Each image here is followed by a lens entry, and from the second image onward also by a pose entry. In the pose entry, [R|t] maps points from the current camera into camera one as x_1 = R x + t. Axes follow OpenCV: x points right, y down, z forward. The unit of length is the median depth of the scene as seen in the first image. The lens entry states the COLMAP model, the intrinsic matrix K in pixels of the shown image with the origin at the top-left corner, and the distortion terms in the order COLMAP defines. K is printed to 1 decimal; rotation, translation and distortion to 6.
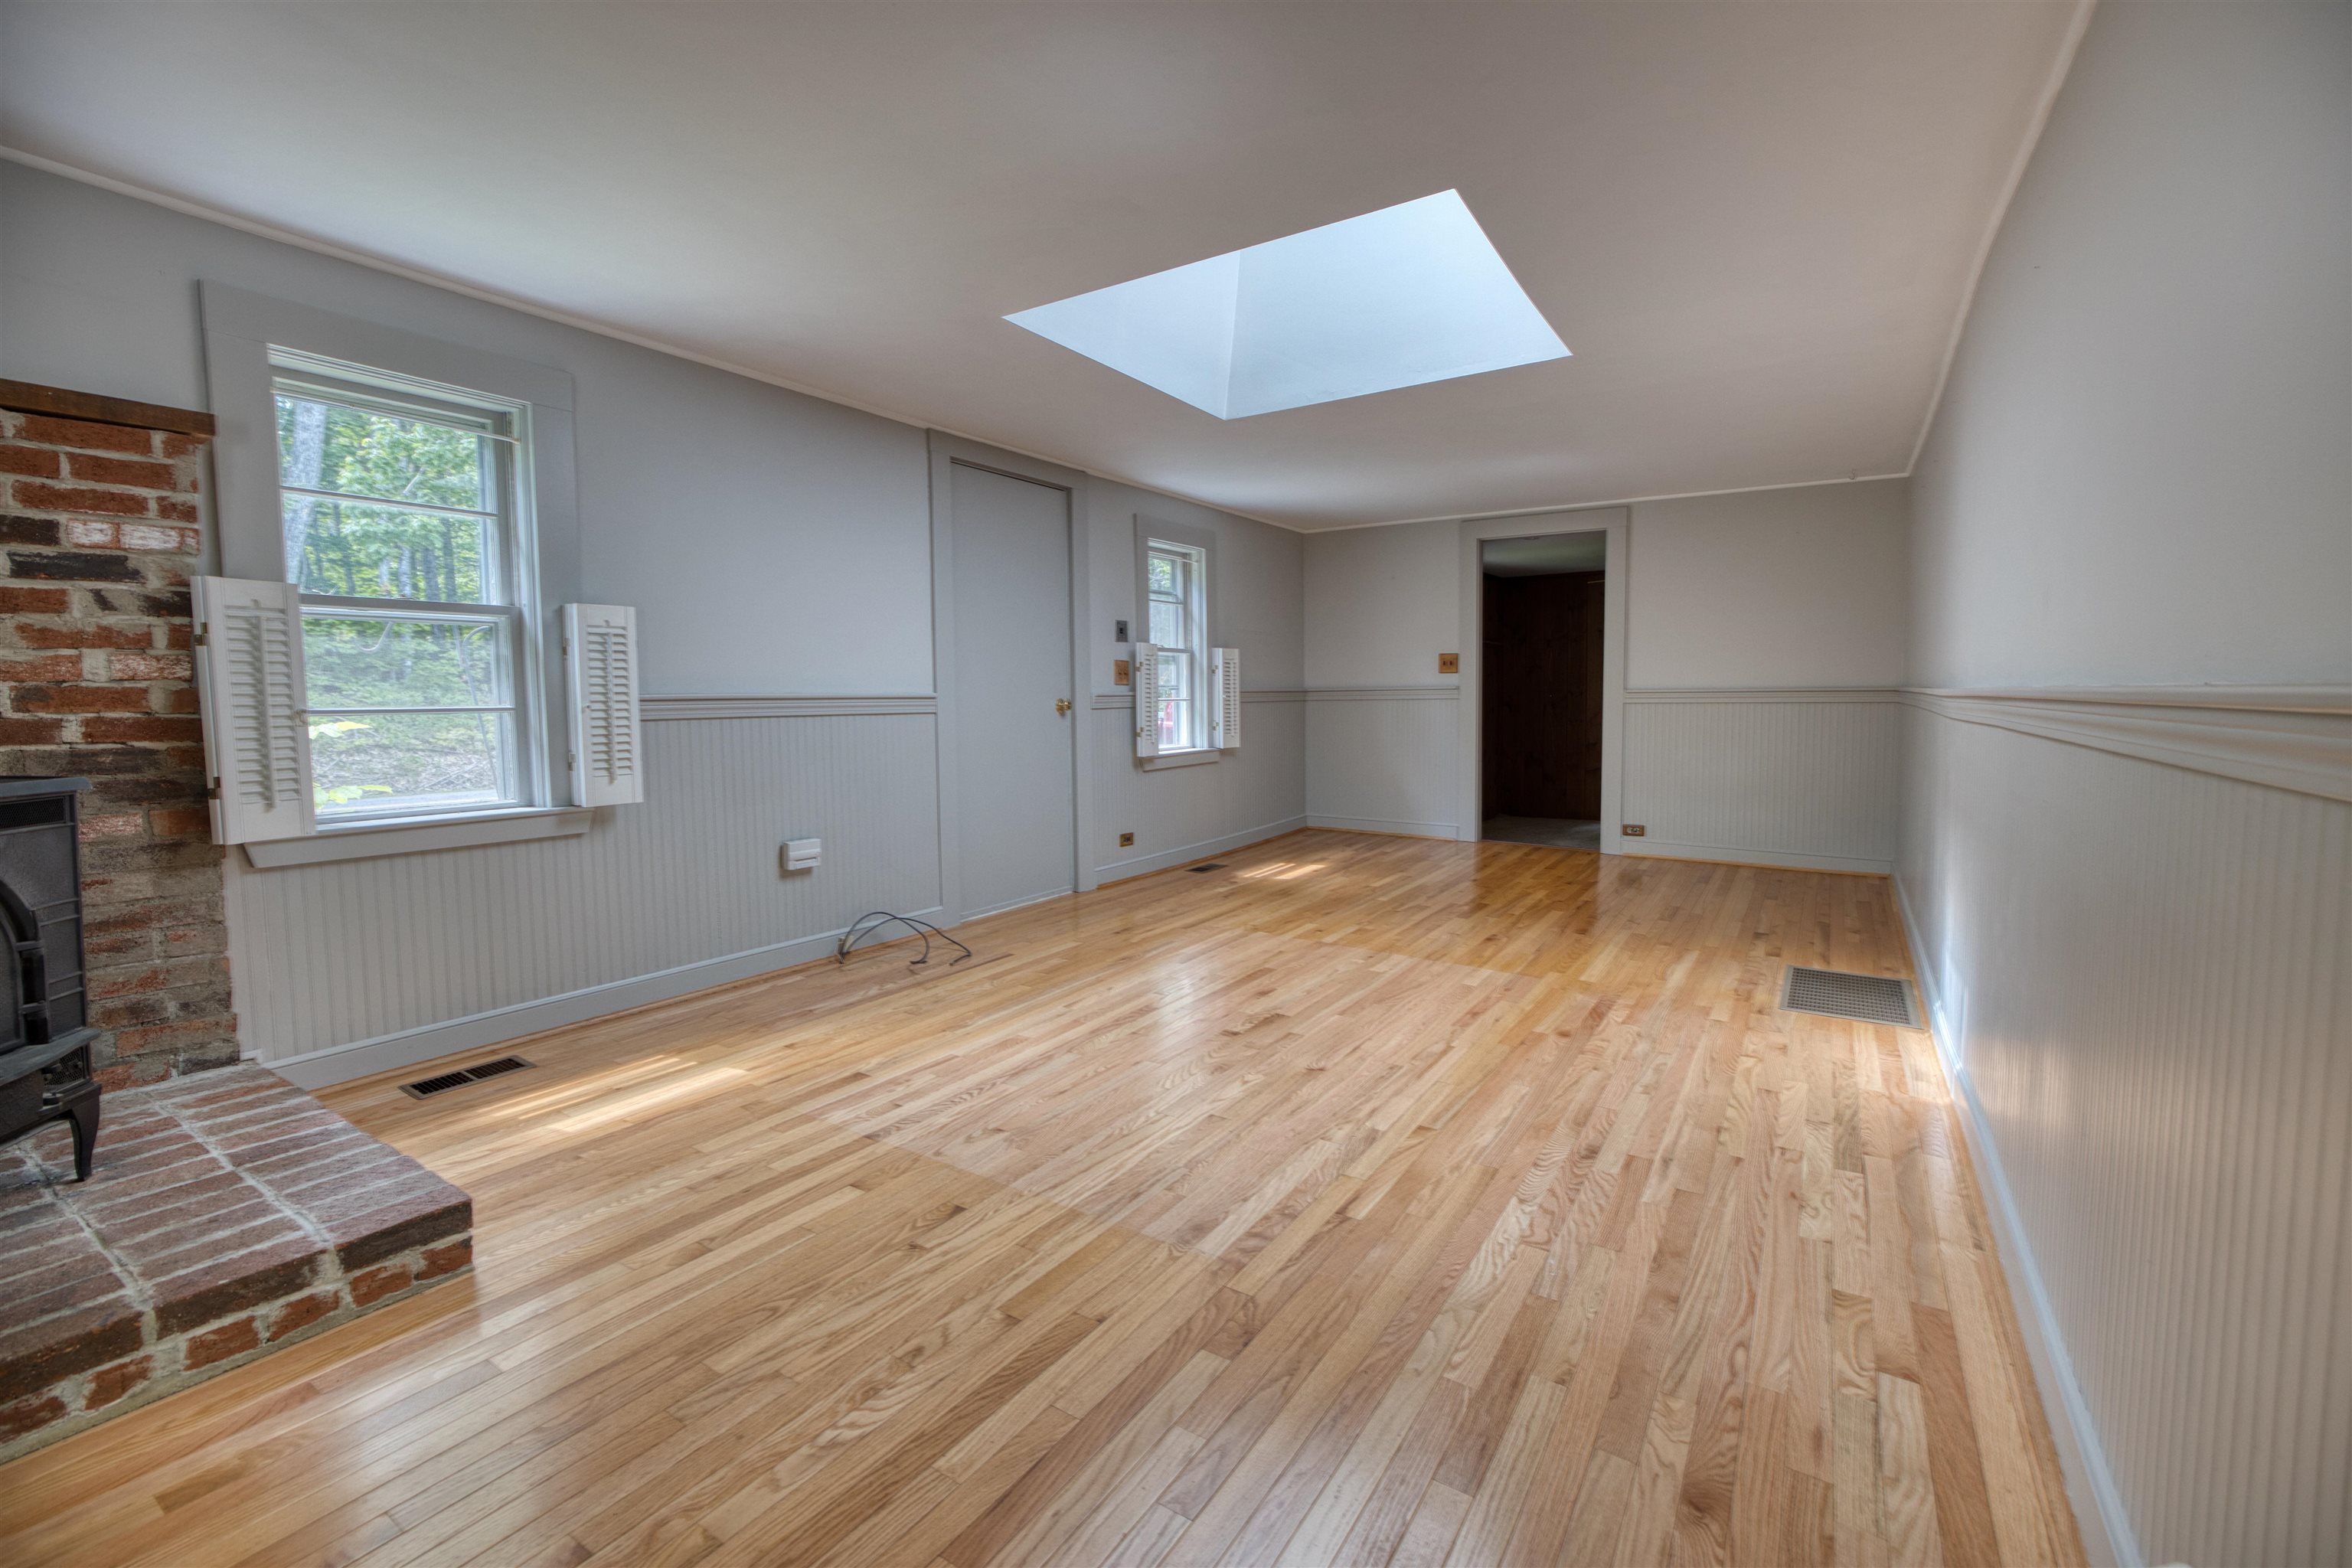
lens RADIAL K [[1013.8, 0, 1192.6], [0, 1013.8, 768.9], [0, 0, 1]] dist [-0.037205, 0.014734]
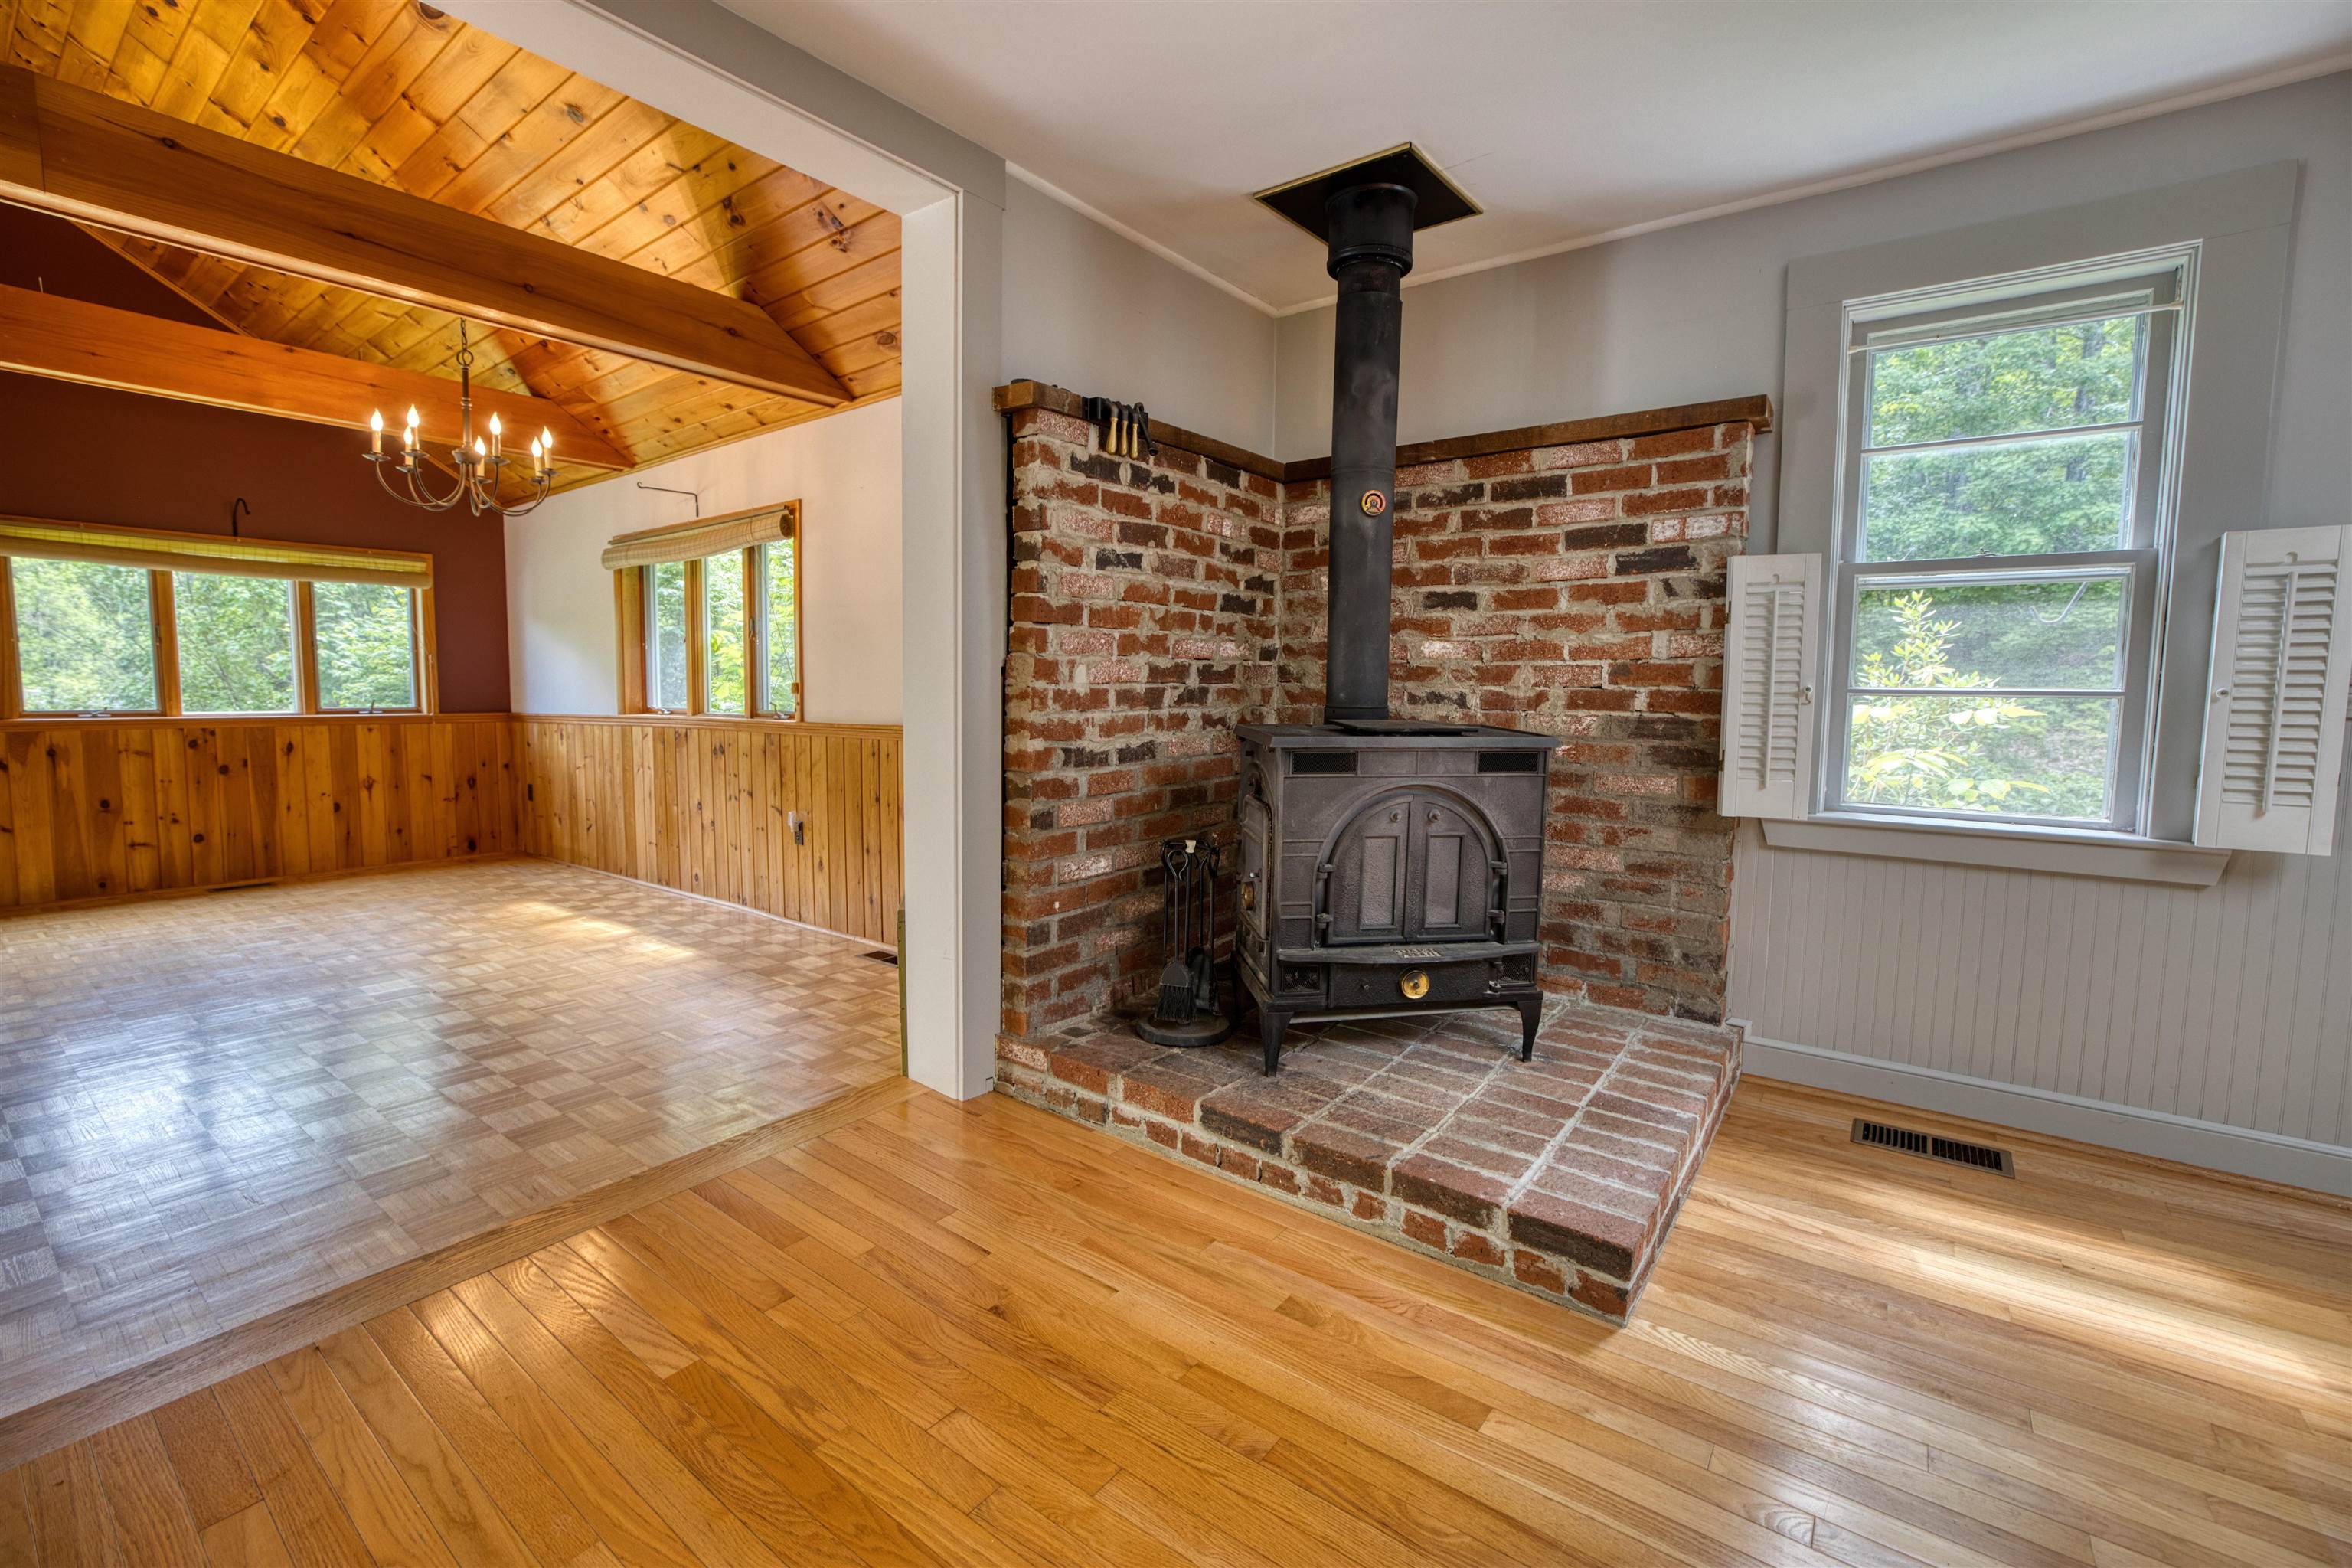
lens RADIAL K [[1013.8, 0, 1179.4], [0, 1013.8, 768.3], [0, 0, 1]] dist [-0.037205, 0.014734]
pose [[-0.069499, 0.092445, -0.993289, 0.107187], [-0.079550, 0.992013, 0.097892, -0.031508], [0.994405, 0.085820, -0.061590, 0.516194]]
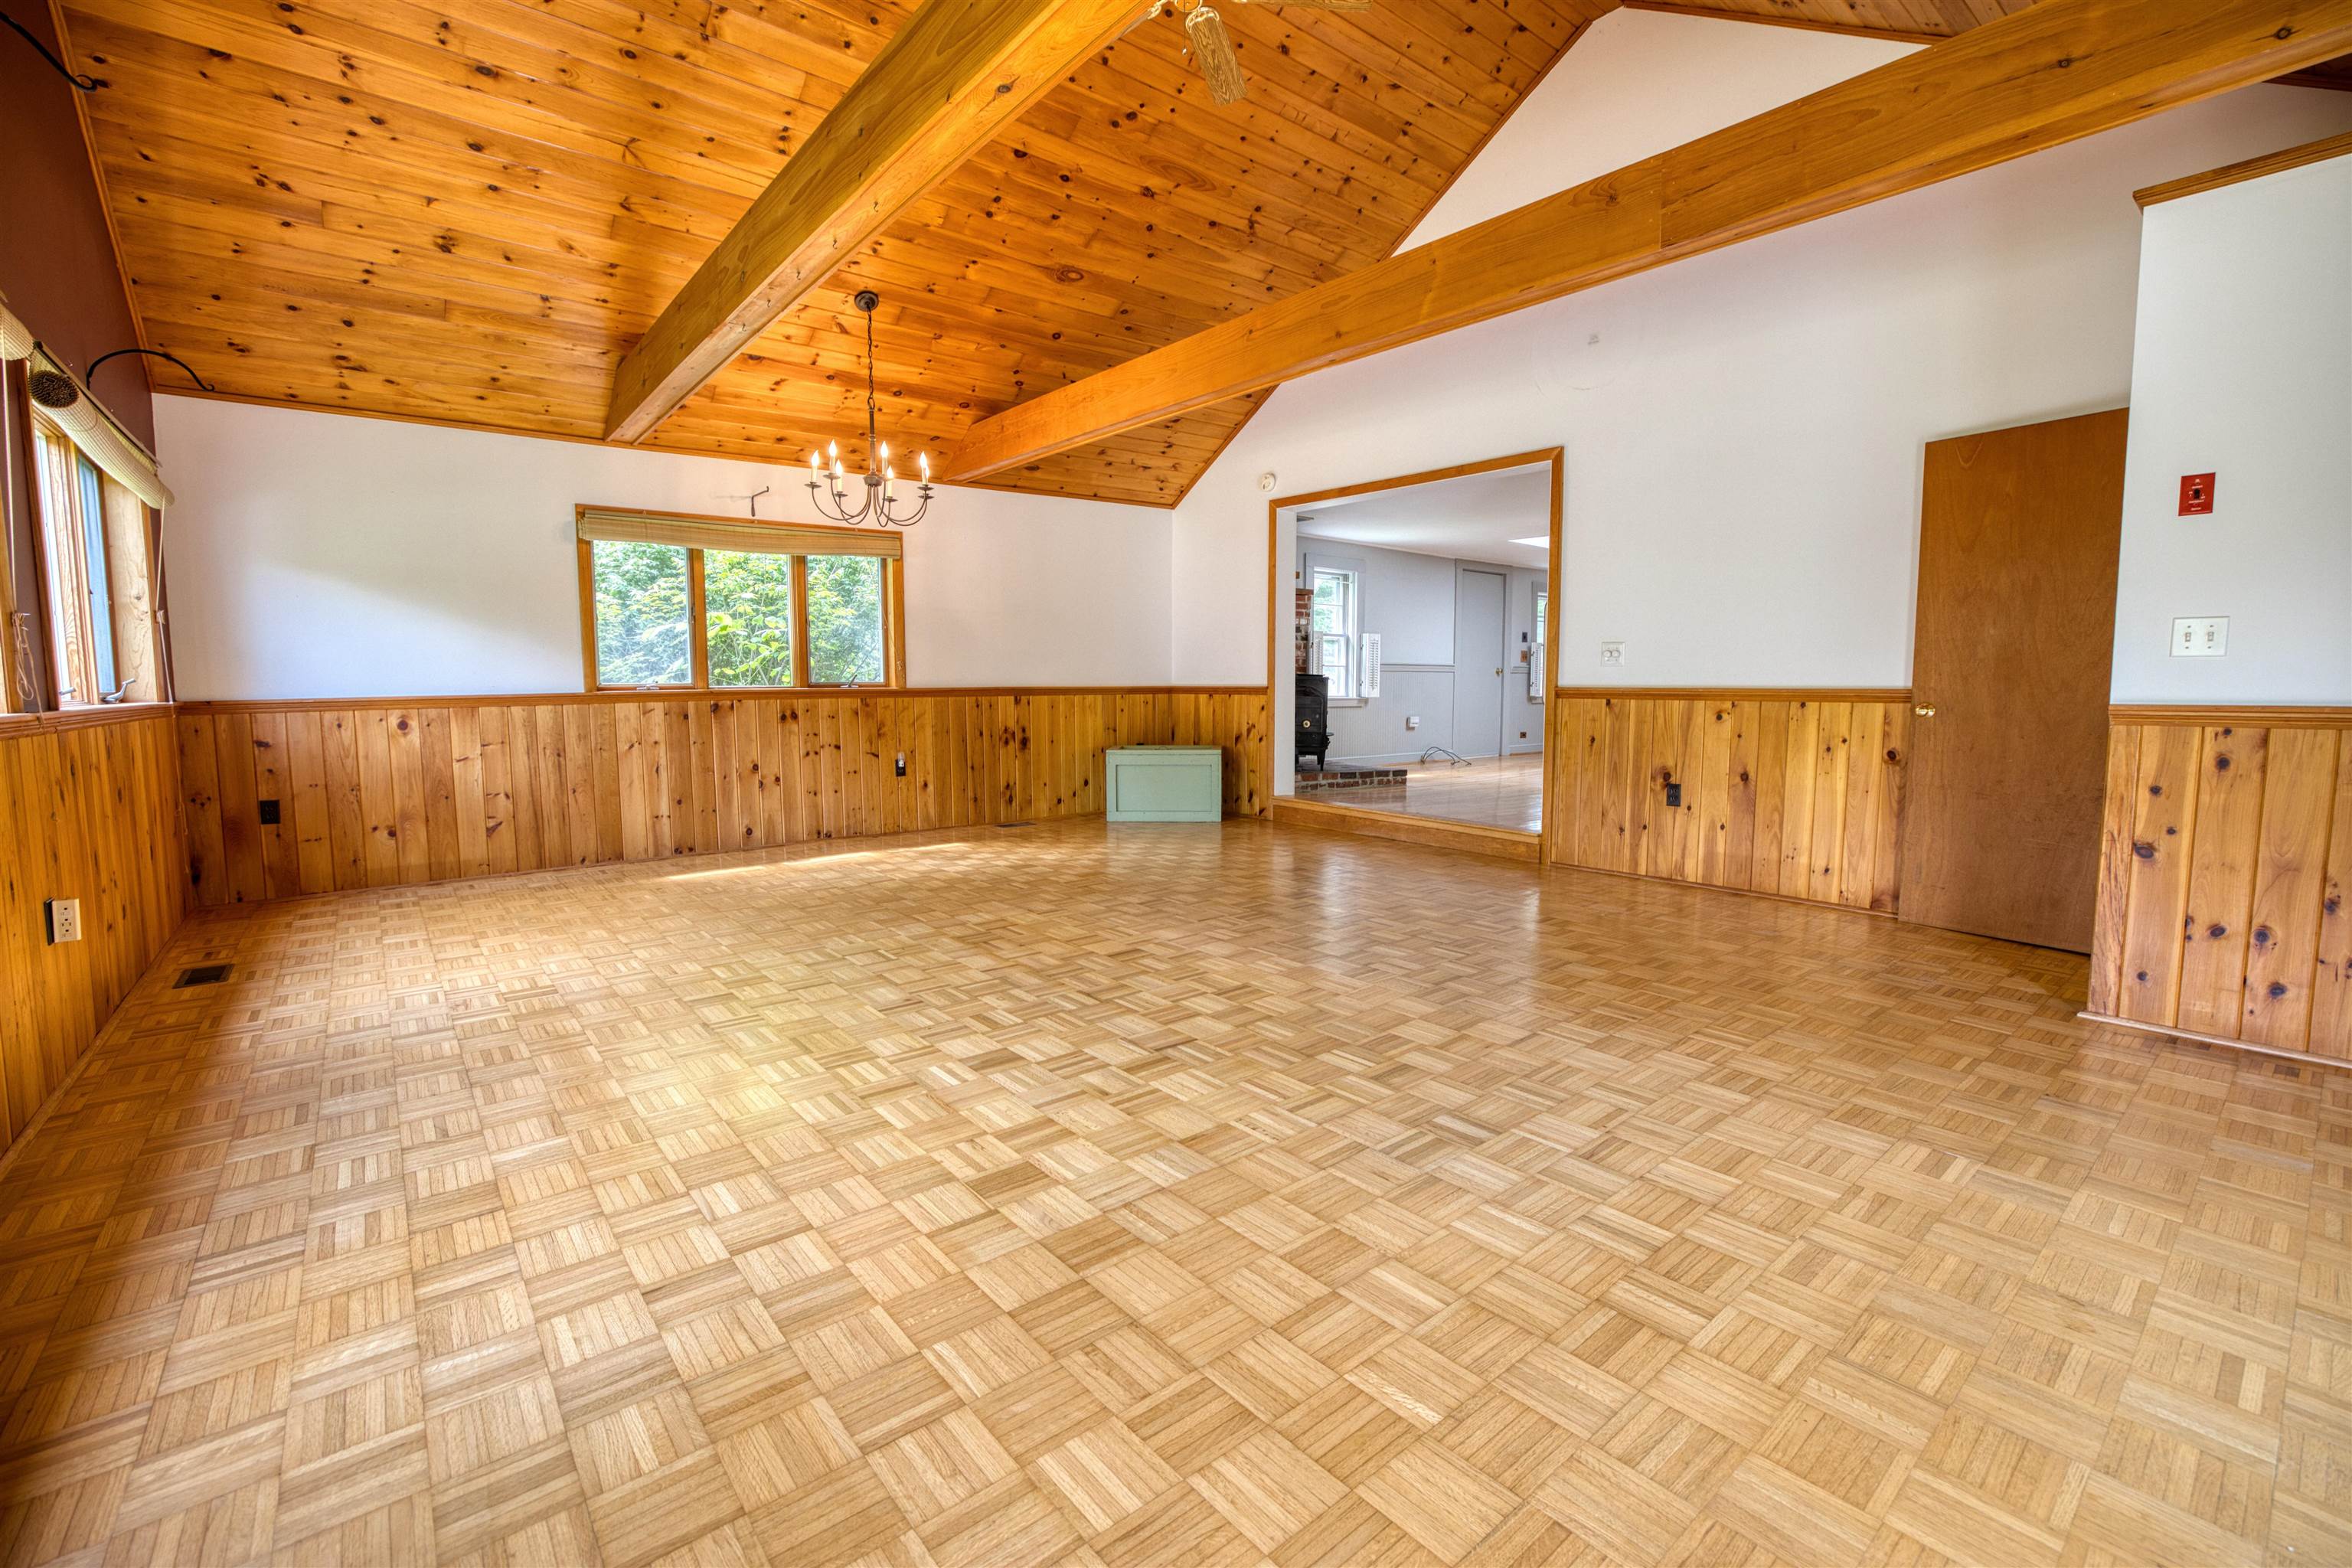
lens RADIAL K [[1013.8, 0, 1189.7], [0, 1013.8, 784.6], [0, 0, 1]] dist [-0.037205, 0.014734]
pose [[0.953809, 0.033551, -0.298536, -0.238861], [-0.026046, 0.999238, 0.029084, 0.325976], [0.299284, -0.019965, 0.953955, -3.090654]]
